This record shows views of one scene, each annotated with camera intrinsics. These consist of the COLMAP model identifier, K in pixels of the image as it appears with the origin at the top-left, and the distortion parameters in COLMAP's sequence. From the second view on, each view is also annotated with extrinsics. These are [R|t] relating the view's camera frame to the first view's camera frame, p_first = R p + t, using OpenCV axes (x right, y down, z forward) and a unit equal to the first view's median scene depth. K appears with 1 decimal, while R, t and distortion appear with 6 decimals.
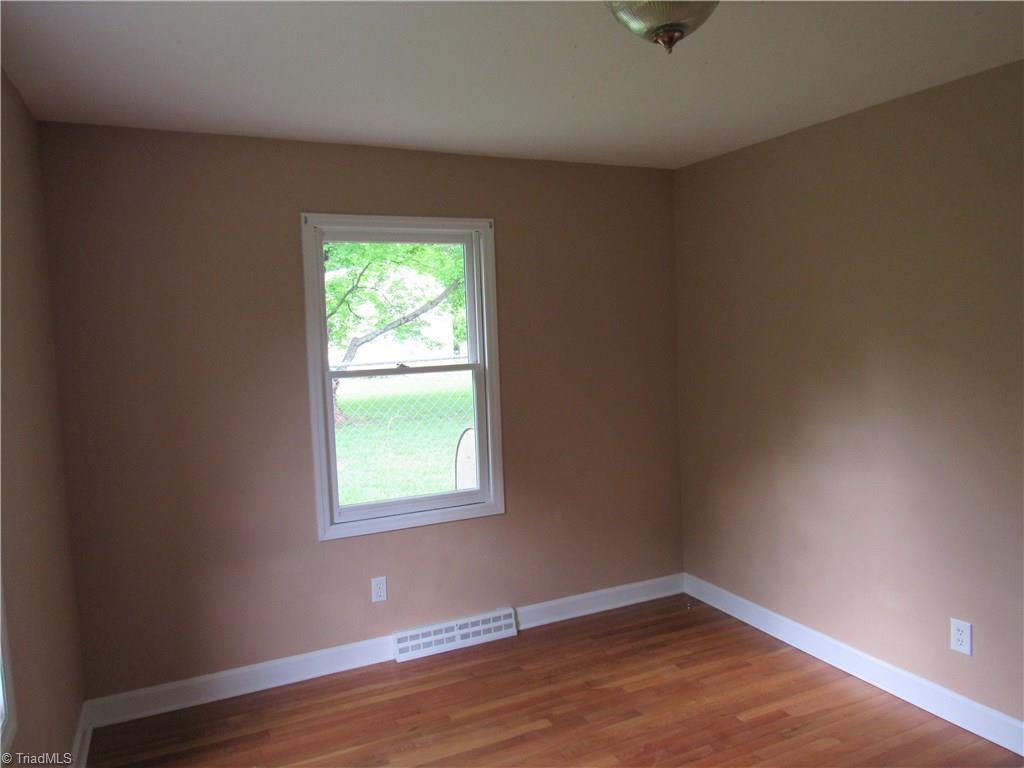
lens RADIAL K [[698.9, 0, 512.0], [0, 698.9, 384.0], [0, 0, 1]] dist [0.001382, -0.000125]
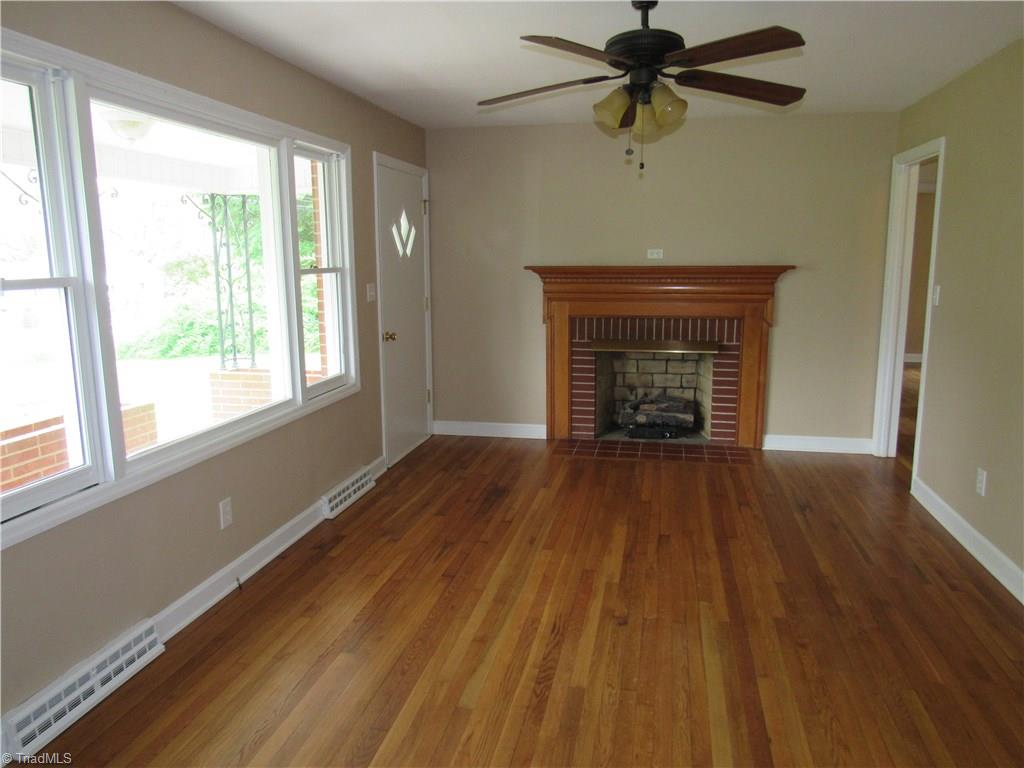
lens RADIAL K [[726.0, 0, 512.0], [0, 726.0, 384.0], [0, 0, 1]] dist [-0.041048, -0.002394]
pose [[0.586035, -0.096839, 0.804478, -0.952399], [0.023867, 0.994465, 0.102322, 0.052445], [-0.809934, -0.040764, 0.585102, 0.040911]]
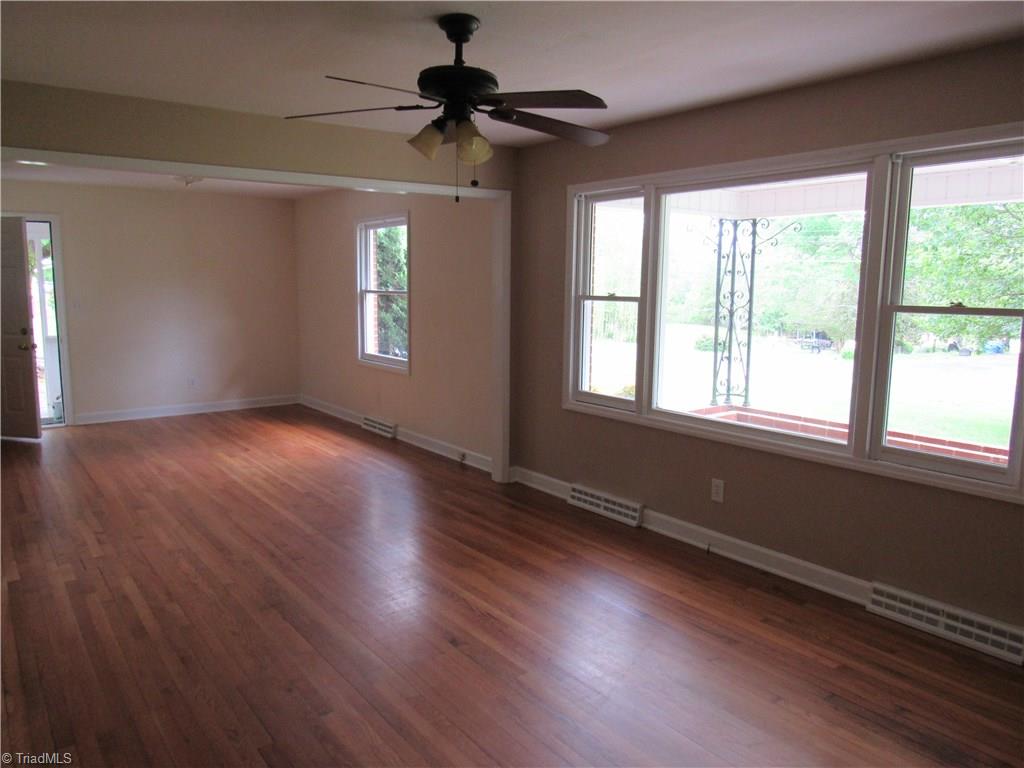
lens RADIAL K [[726.0, 0, 512.0], [0, 726.0, 384.0], [0, 0, 1]] dist [-0.041048, -0.002394]
pose [[0.229946, 0.183944, -0.955662, 0.609794], [-0.073587, 0.982451, 0.171394, -0.043326], [0.970417, 0.030912, 0.239447, 0.273868]]
